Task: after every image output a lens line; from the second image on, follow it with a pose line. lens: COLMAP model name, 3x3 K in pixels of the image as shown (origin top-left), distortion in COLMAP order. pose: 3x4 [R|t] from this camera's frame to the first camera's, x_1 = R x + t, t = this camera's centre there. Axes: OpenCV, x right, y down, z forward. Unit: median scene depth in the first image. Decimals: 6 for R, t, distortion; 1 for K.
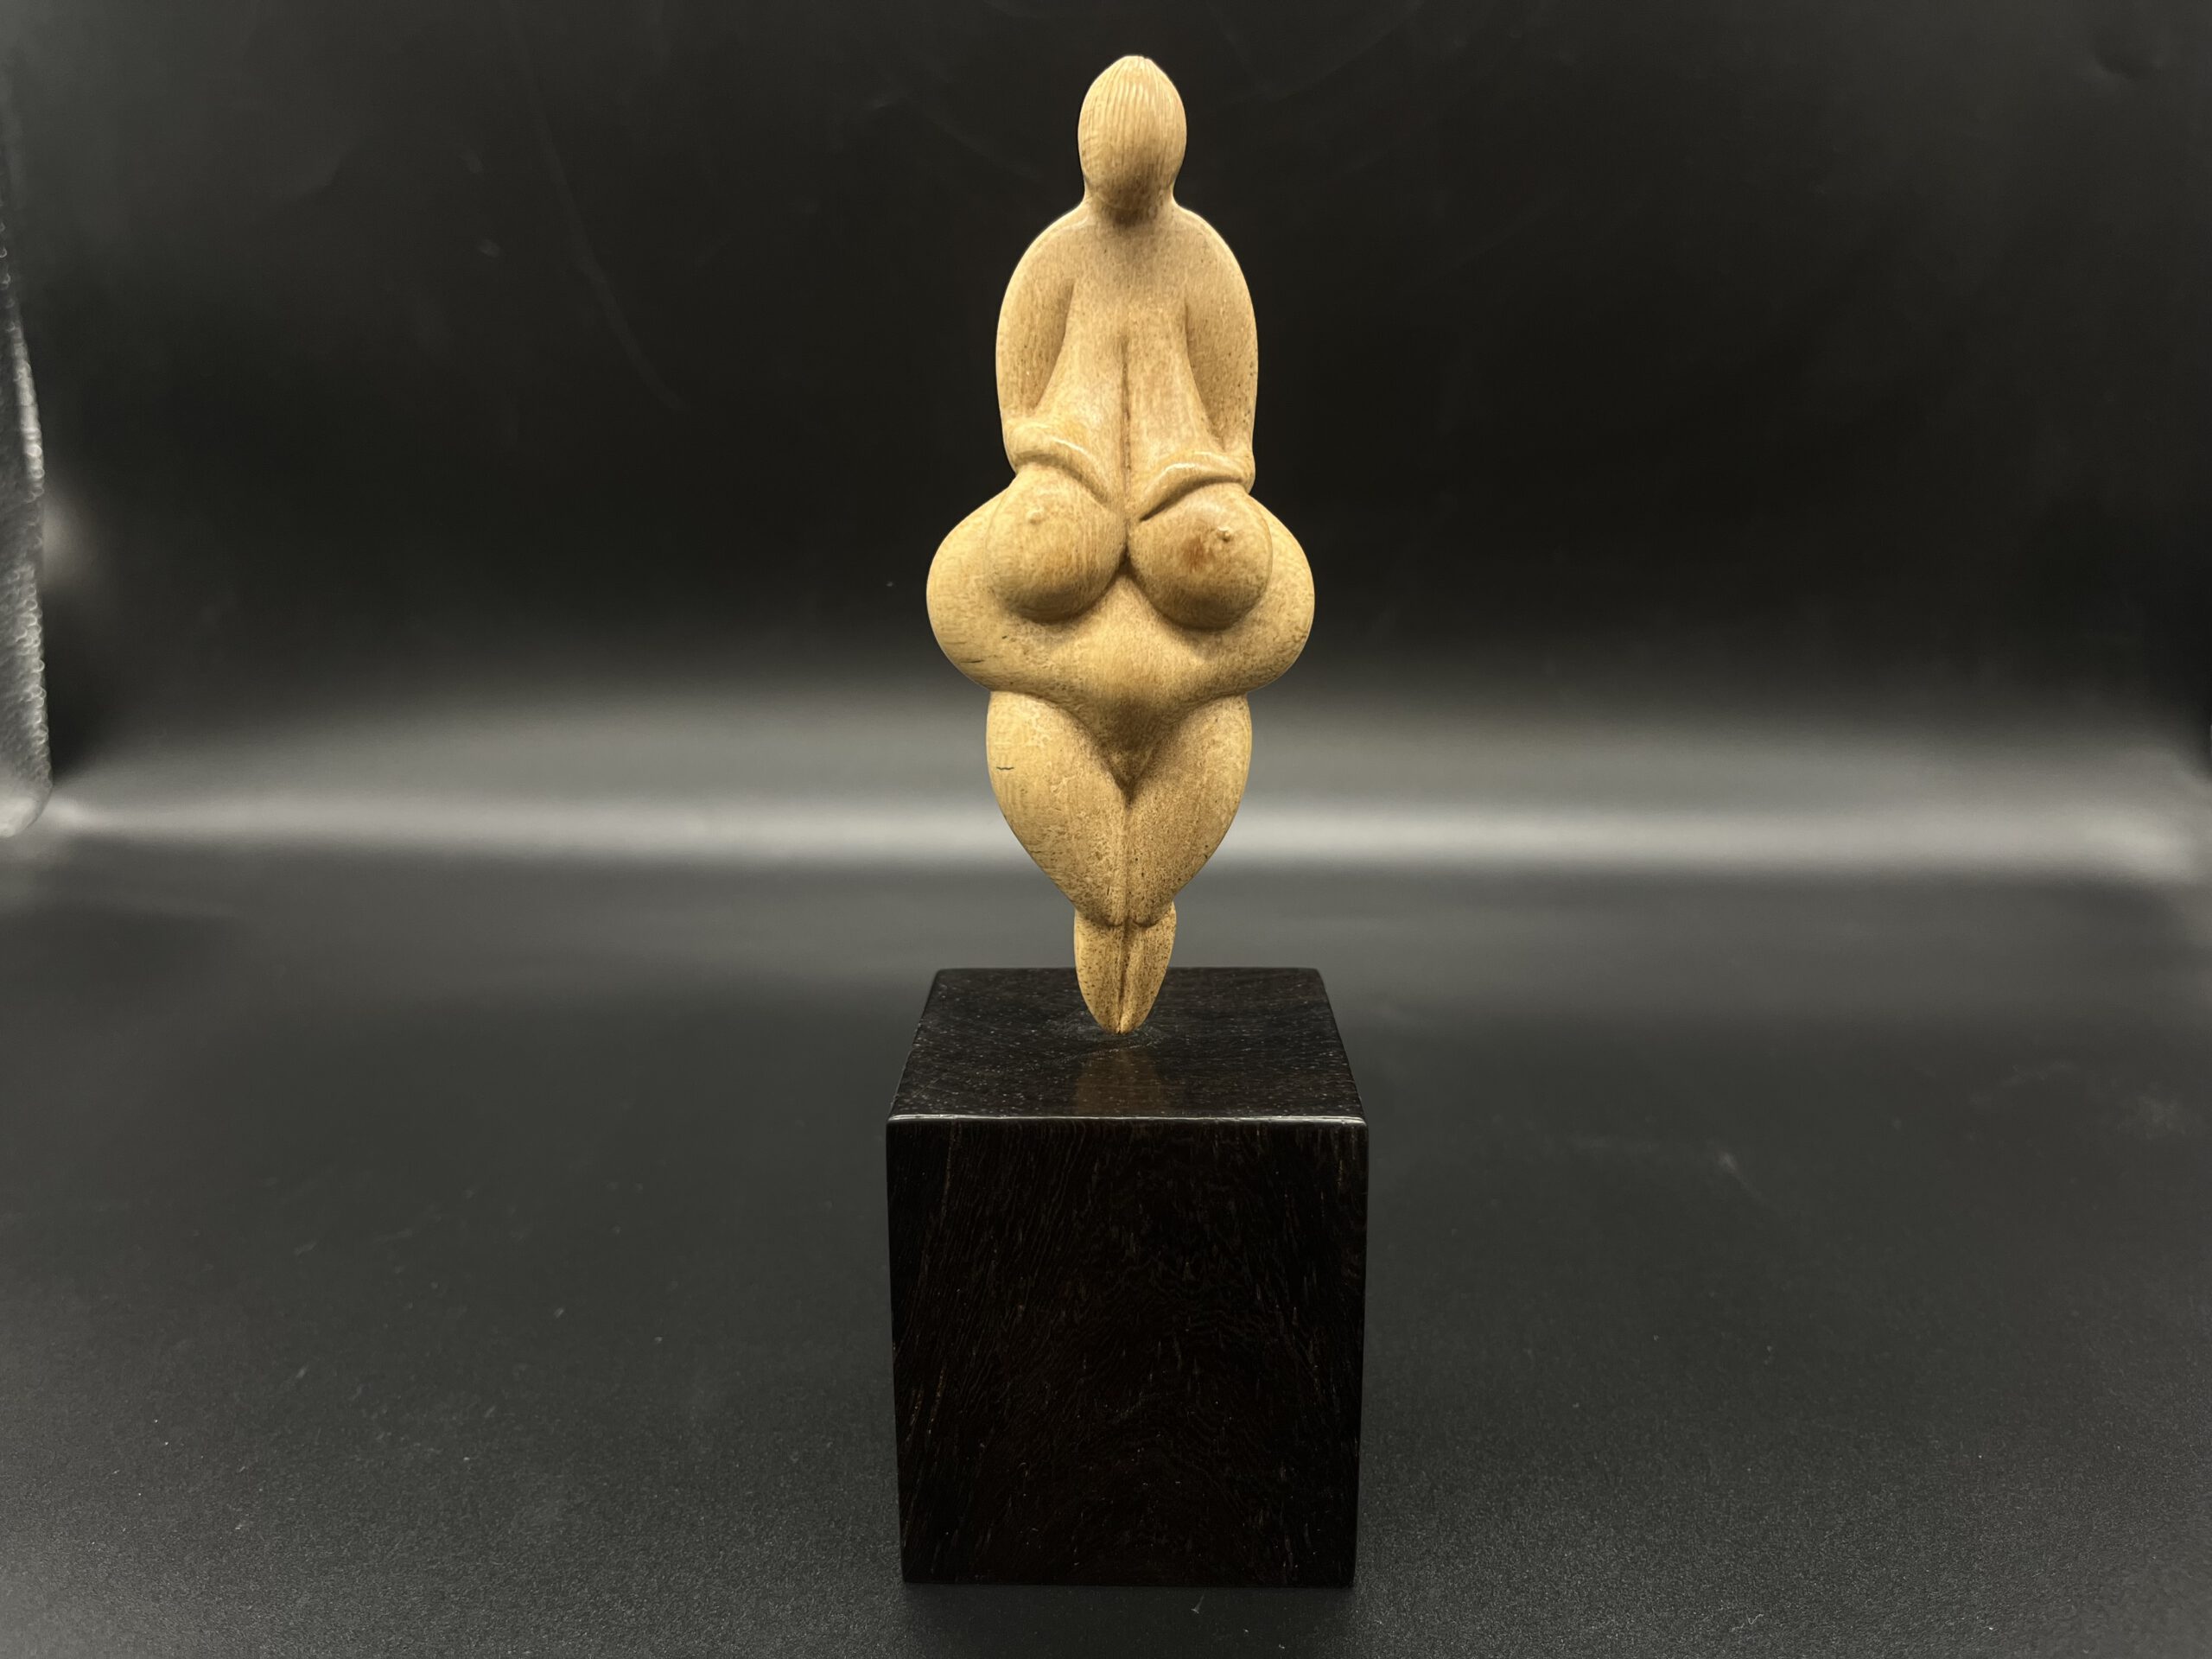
lens RADIAL K [[1671.0, 0, 1112.4], [0, 1671.0, 838.0], [0, 0, 1]] dist [0.002441, -0.031701]
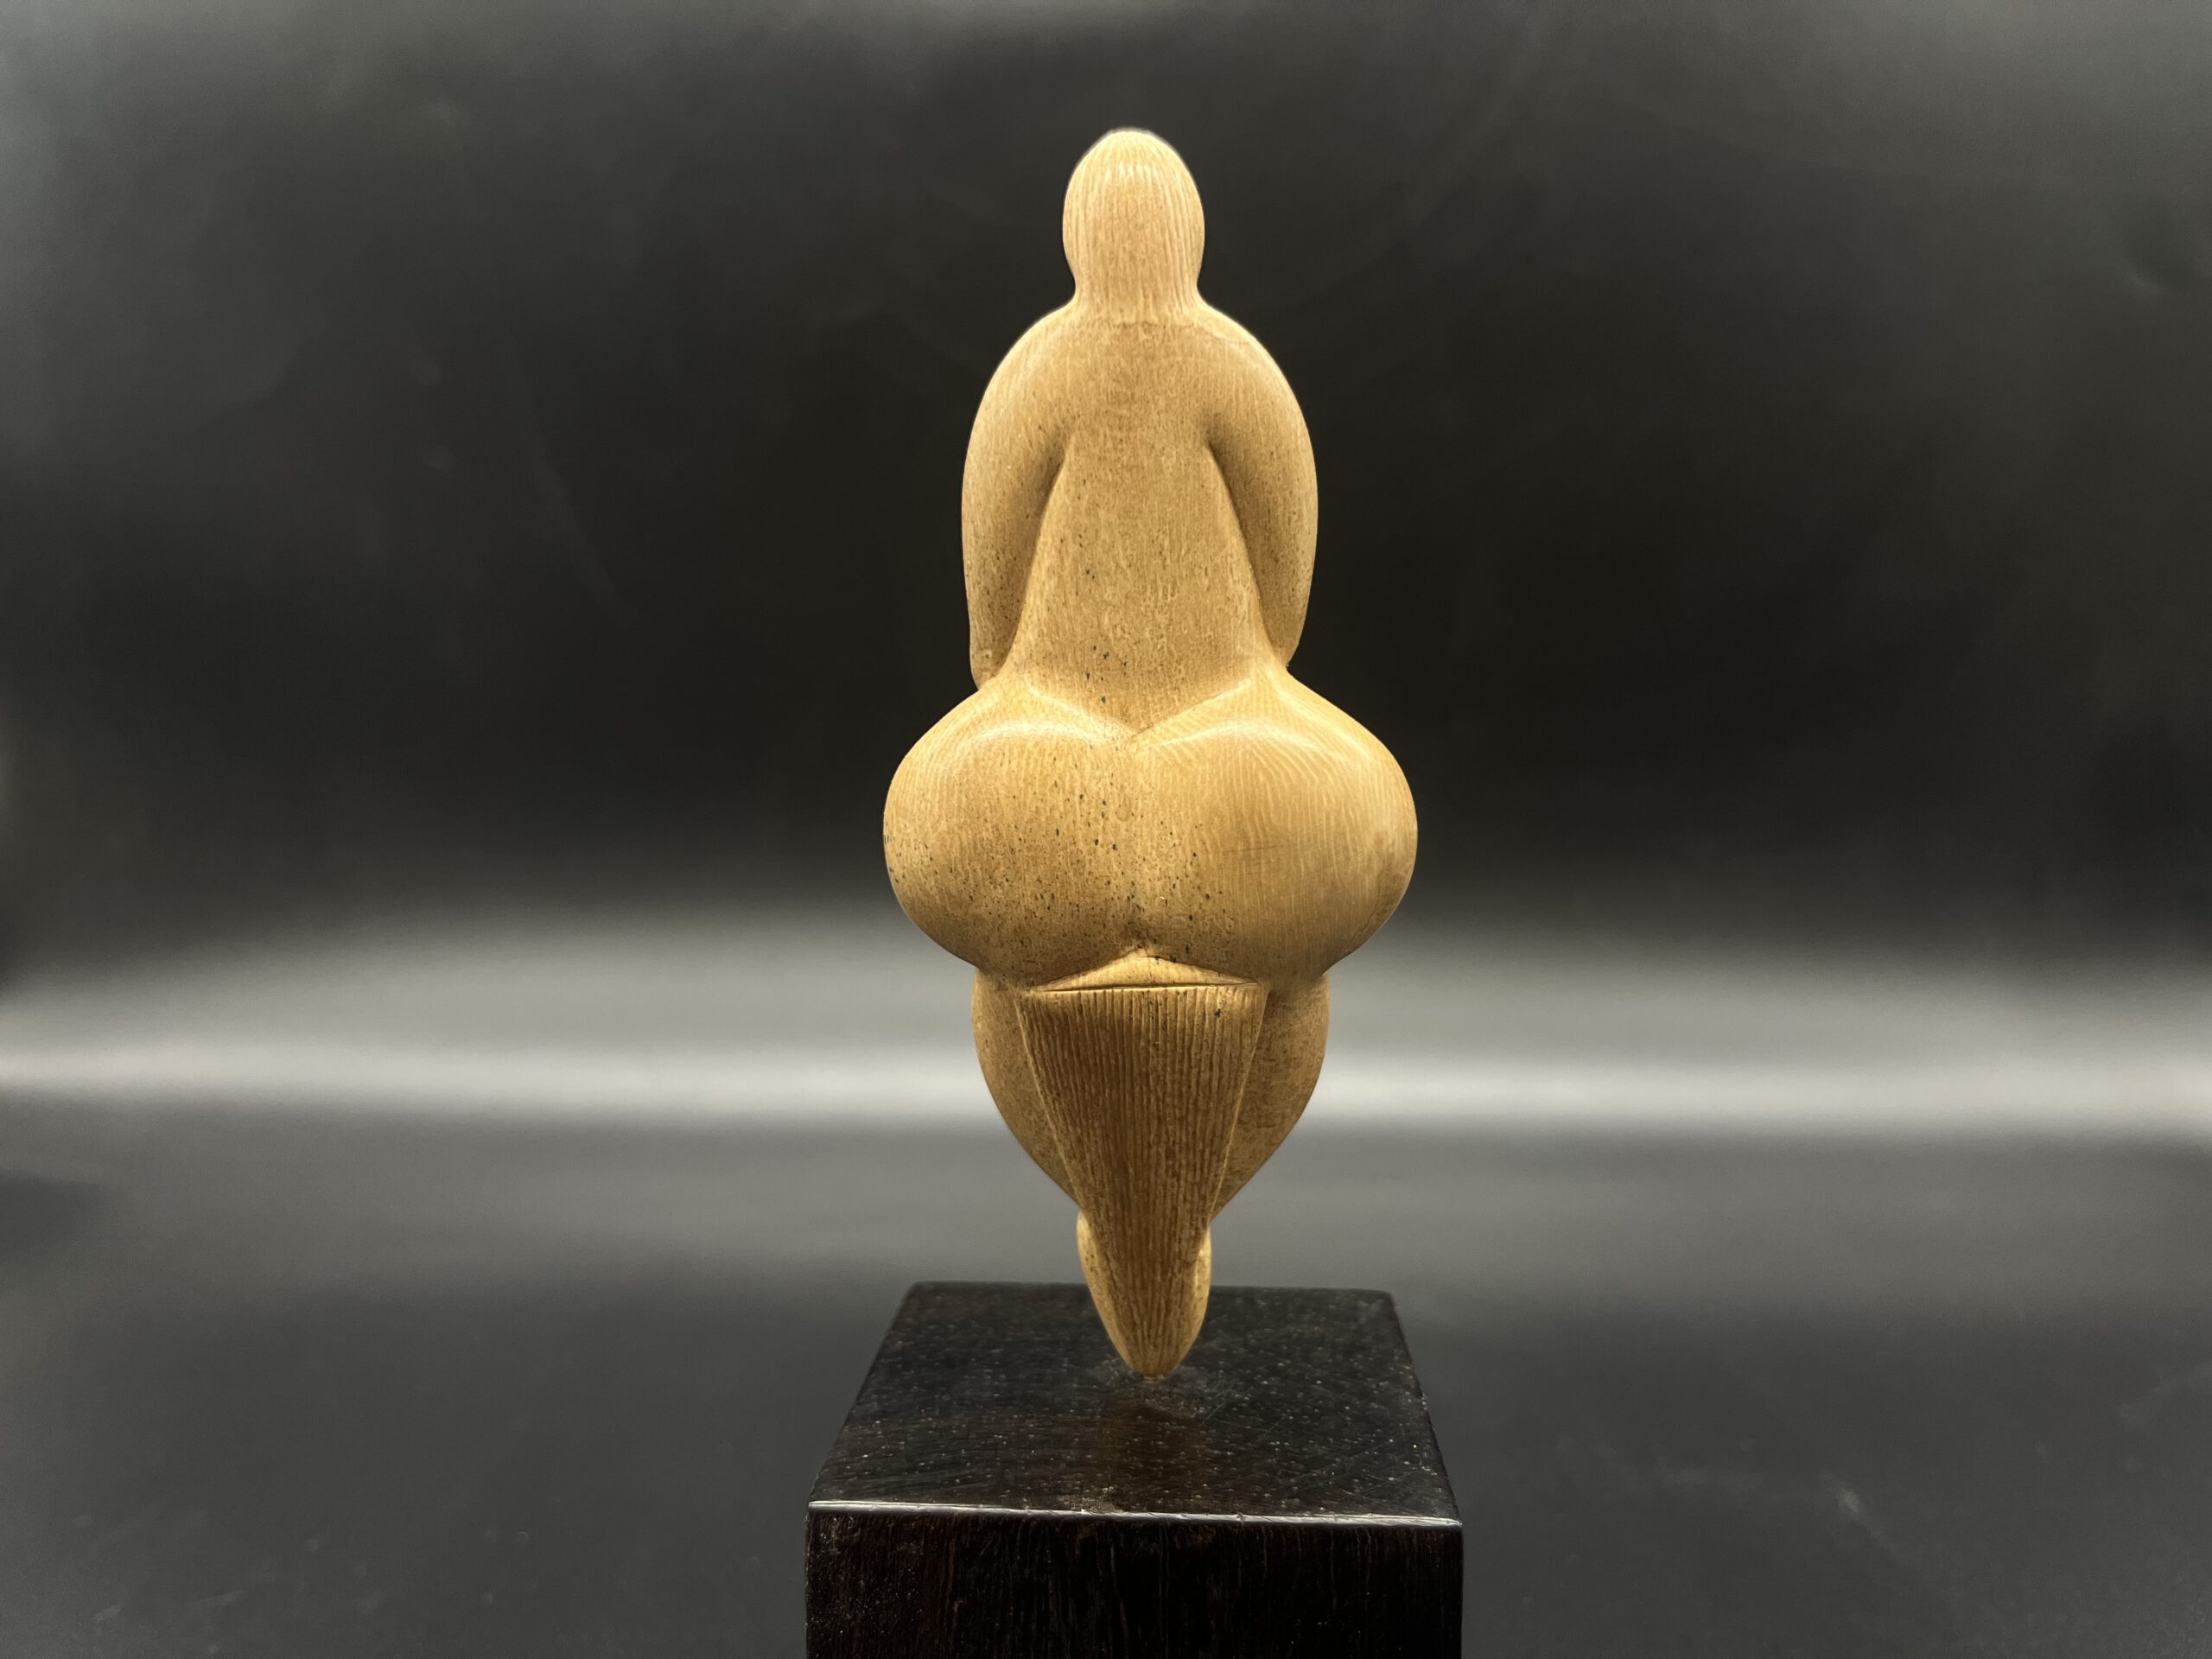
lens RADIAL K [[1726.8, 0, 1108.0], [0, 1726.8, 823.5], [0, 0, 1]] dist [-0.000033, -0.031148]
pose [[0.999968, 0.002278, 0.007667, -0.006985], [-0.001129, 0.989182, -0.146689, -0.020042], [-0.007918, 0.146676, 0.989153, 0.179596]]
